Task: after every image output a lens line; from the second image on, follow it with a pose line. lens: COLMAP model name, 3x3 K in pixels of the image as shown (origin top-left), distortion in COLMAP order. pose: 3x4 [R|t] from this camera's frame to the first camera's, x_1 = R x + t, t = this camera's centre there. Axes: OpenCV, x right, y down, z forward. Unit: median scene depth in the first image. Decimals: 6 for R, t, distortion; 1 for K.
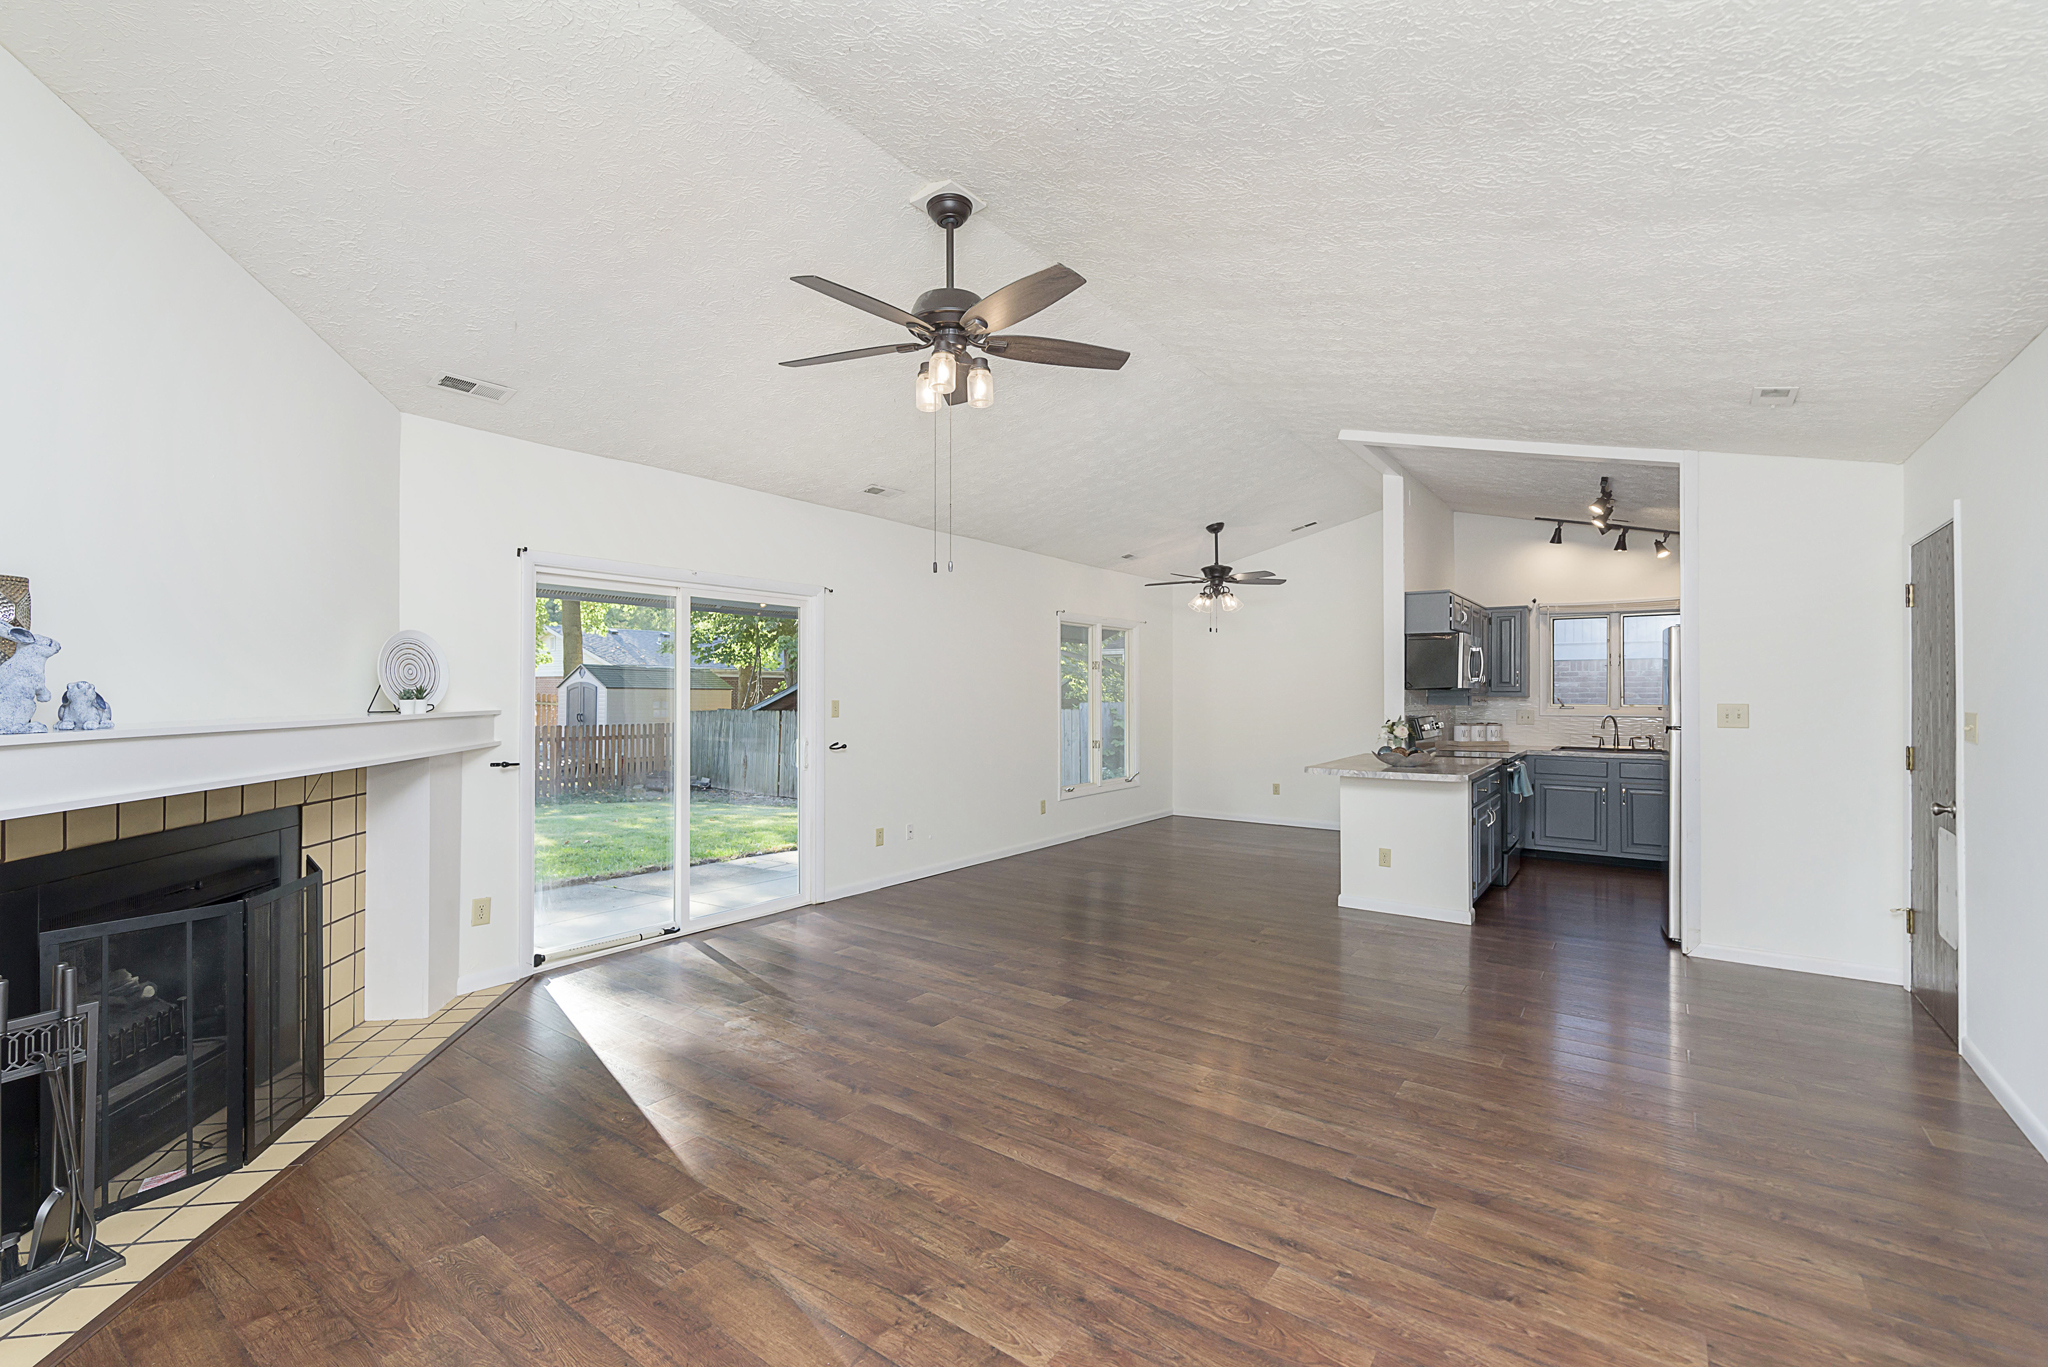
lens RADIAL K [[892.9, 0, 995.2], [0, 892.9, 693.9], [0, 0, 1]] dist [0.002140, -0.001138]
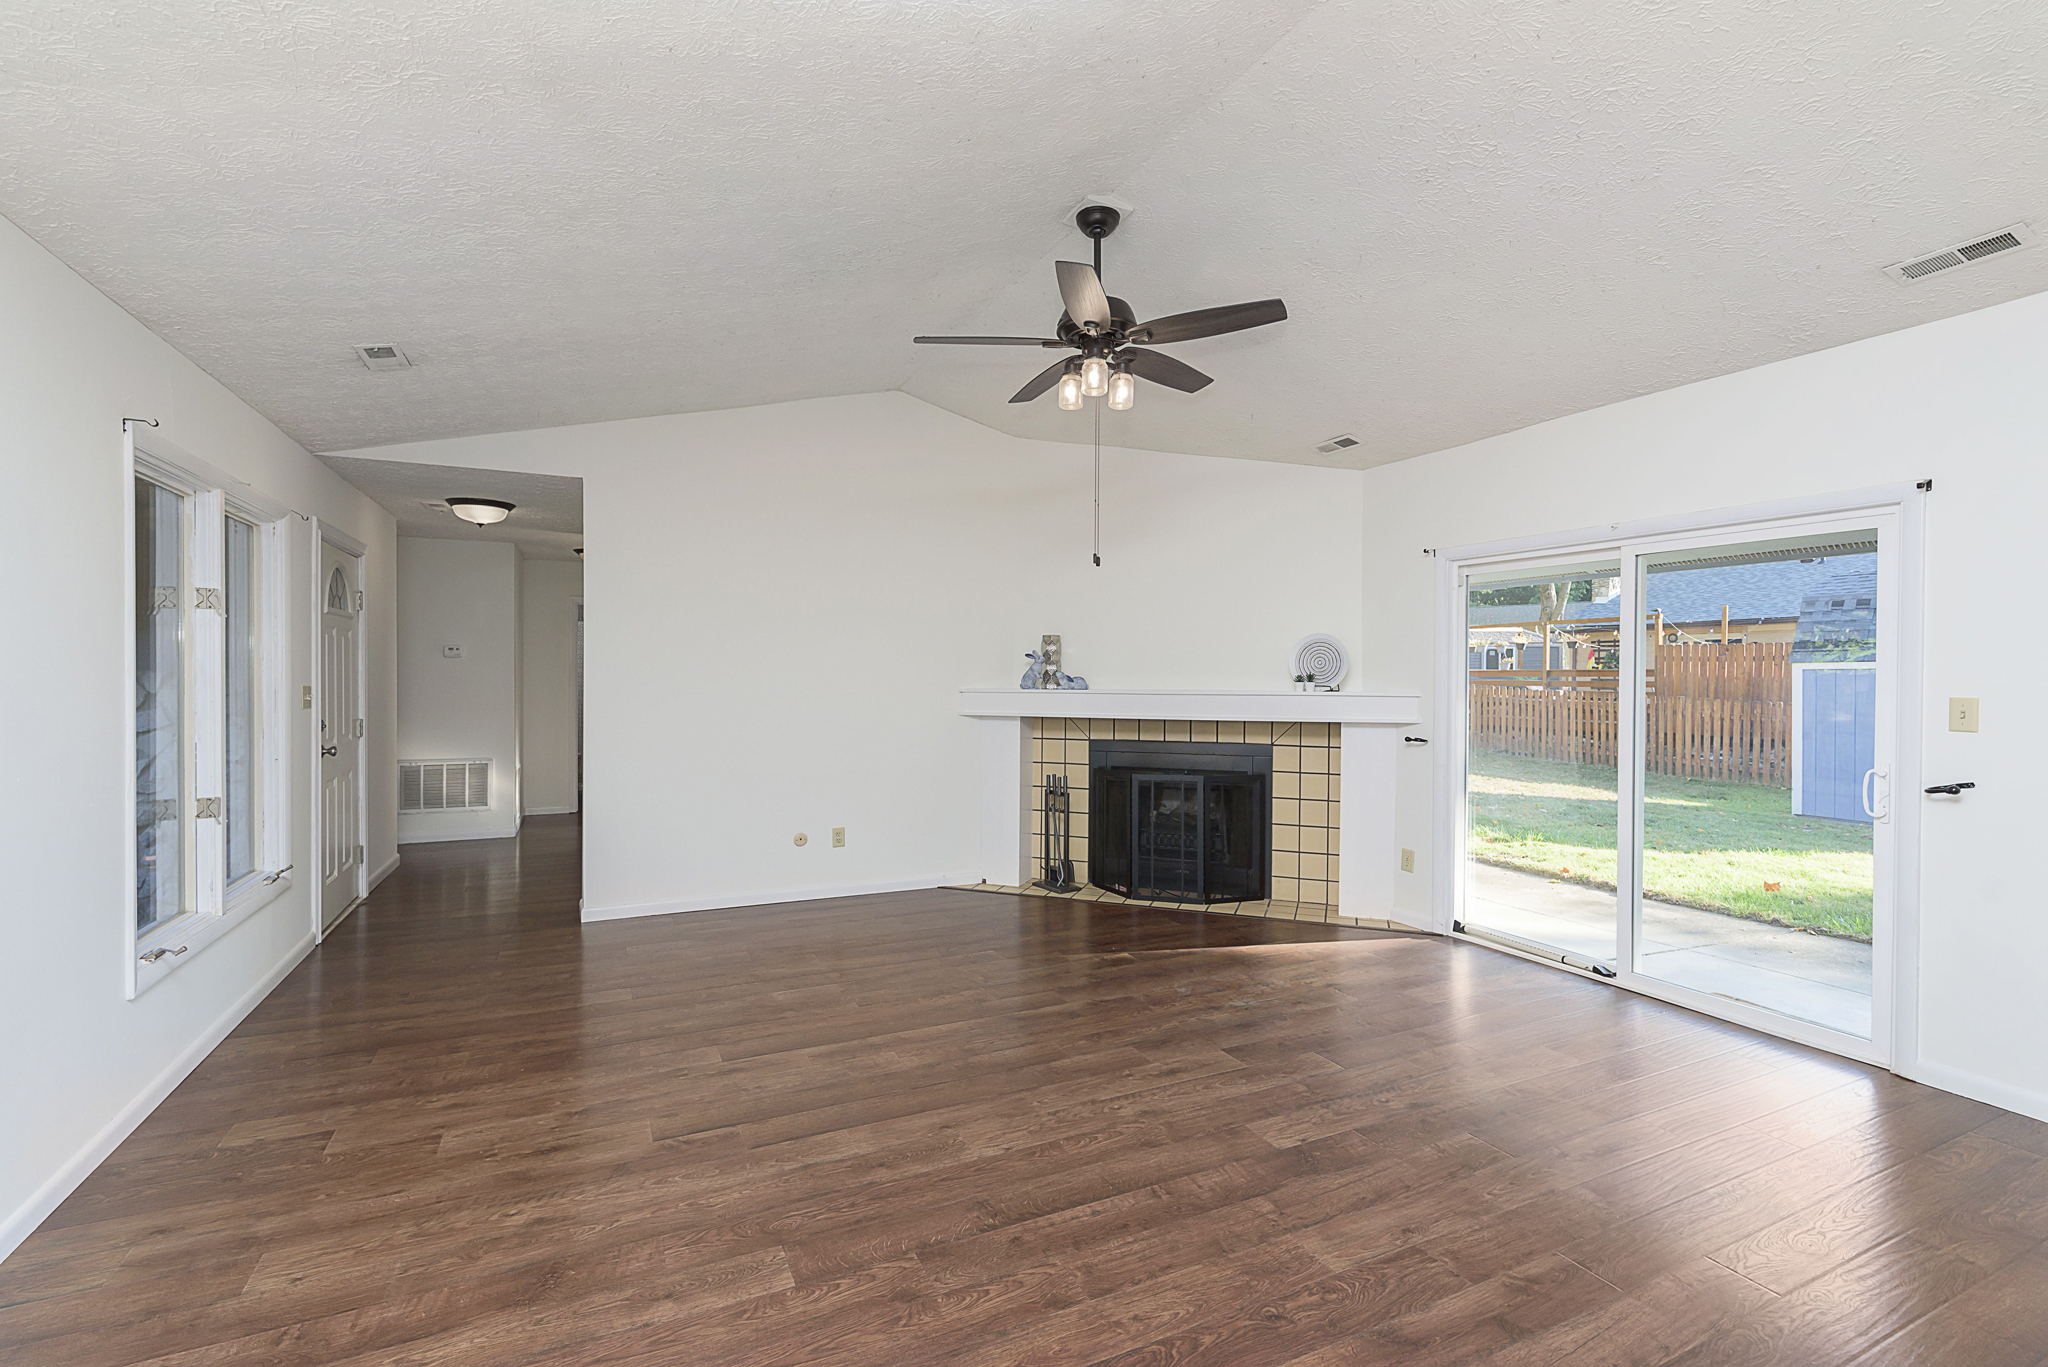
lens RADIAL K [[892.9, 0, 1006.4], [0, 892.9, 679.8], [0, 0, 1]] dist [0.002140, -0.001138]
pose [[-0.471706, 0.004011, -0.881747, 0.643255], [-0.008004, 0.999929, 0.008830, -0.000513], [0.881720, 0.011222, -0.471640, 0.972094]]
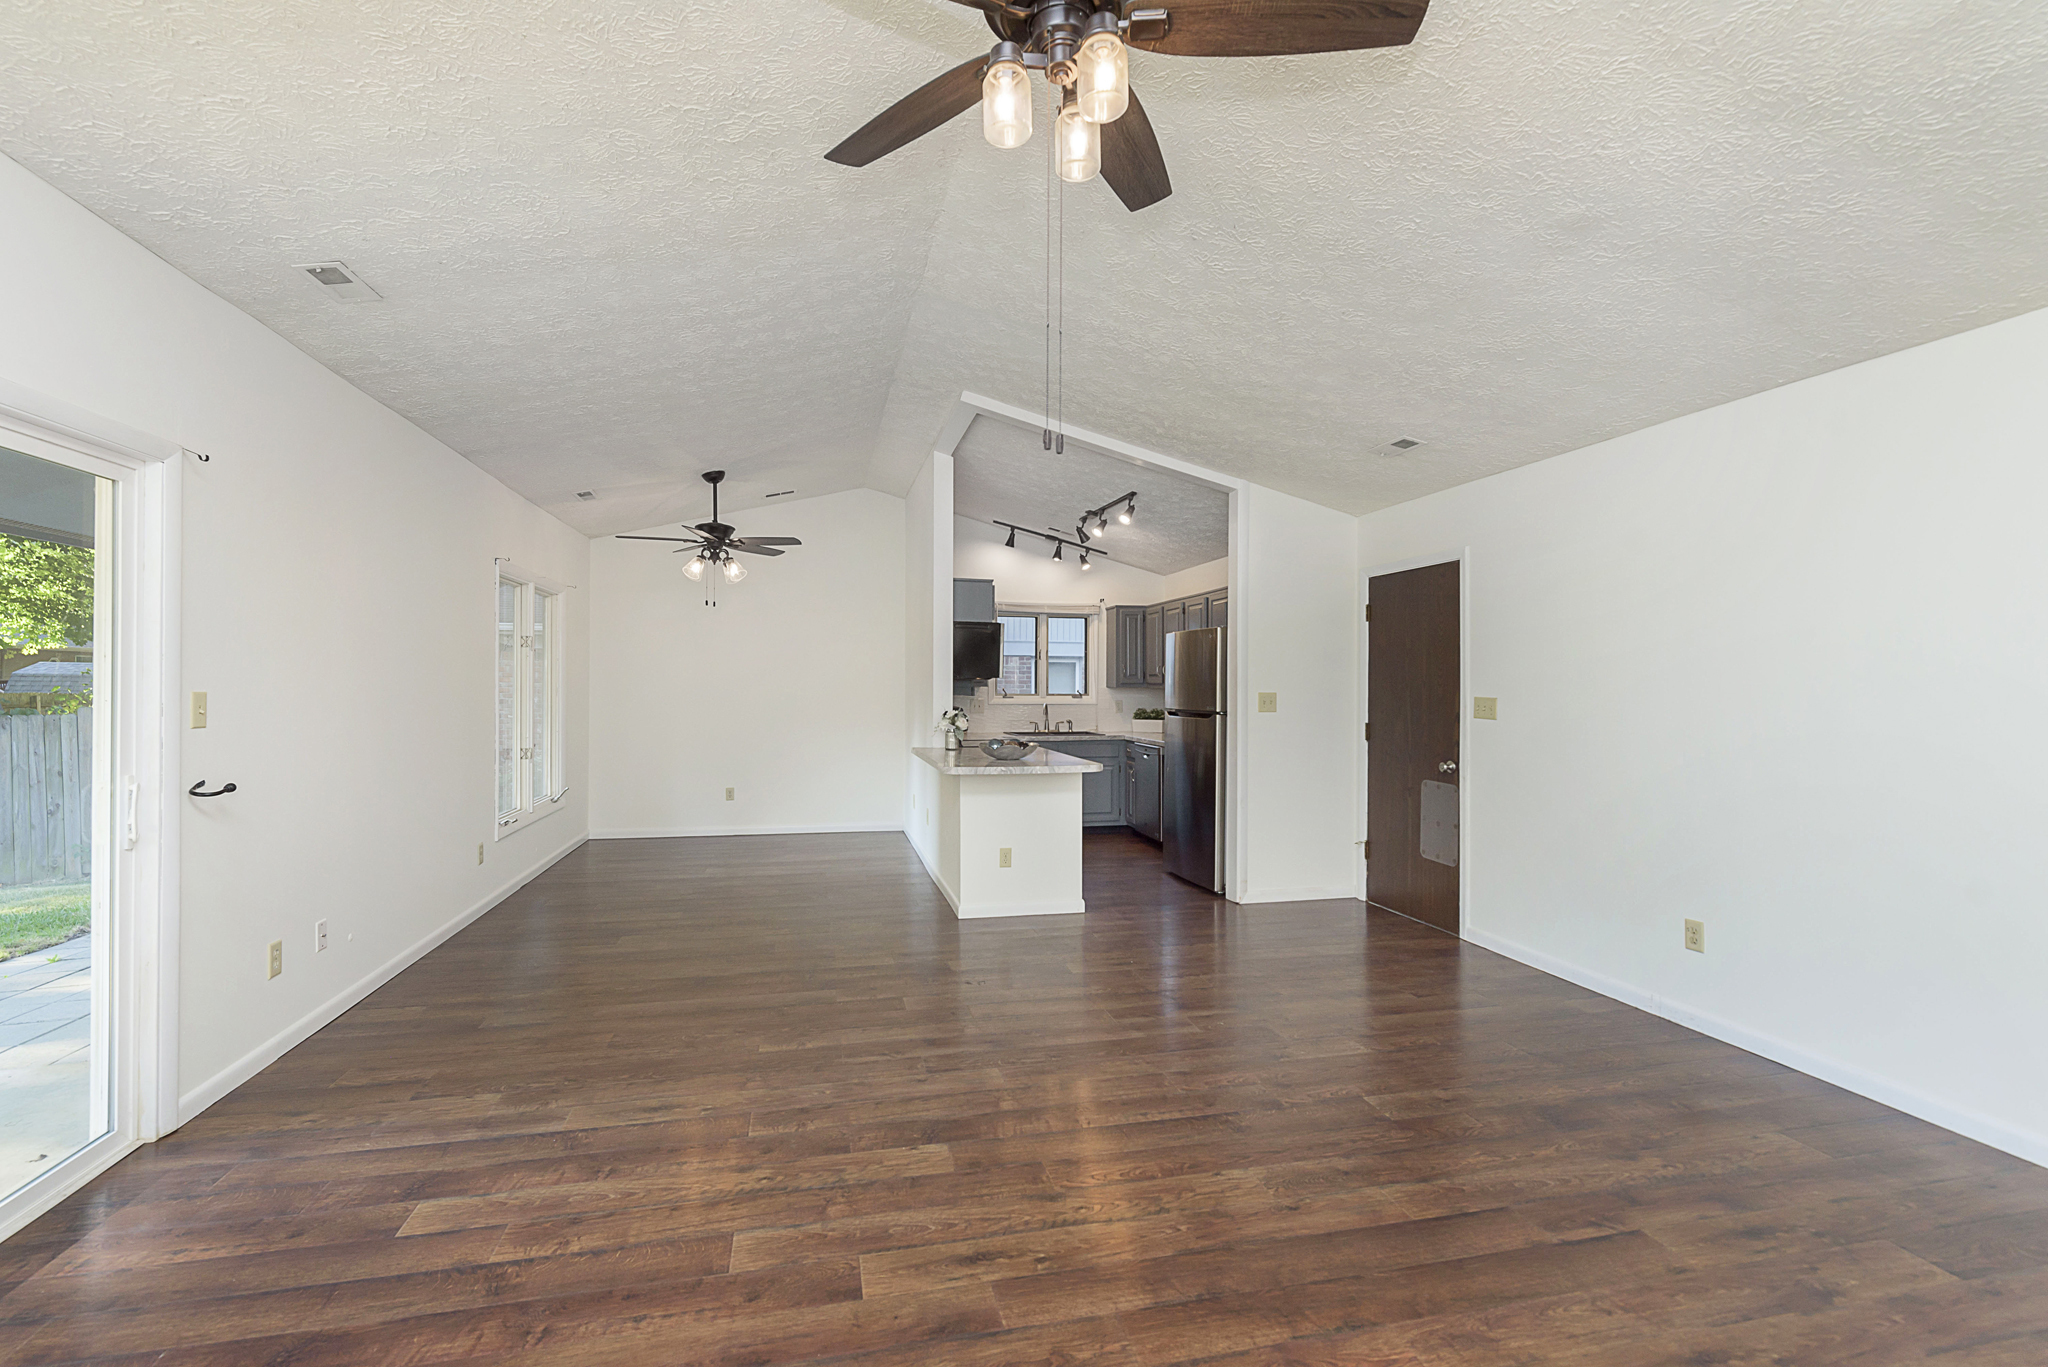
lens RADIAL K [[892.9, 0, 1016.0], [0, 892.9, 689.8], [0, 0, 1]] dist [0.002140, -0.001138]
pose [[0.642709, -0.001441, 0.766109, -0.333228], [-0.002935, 0.999986, 0.004343, 0.003138], [-0.766105, -0.005040, 0.642696, 0.464212]]
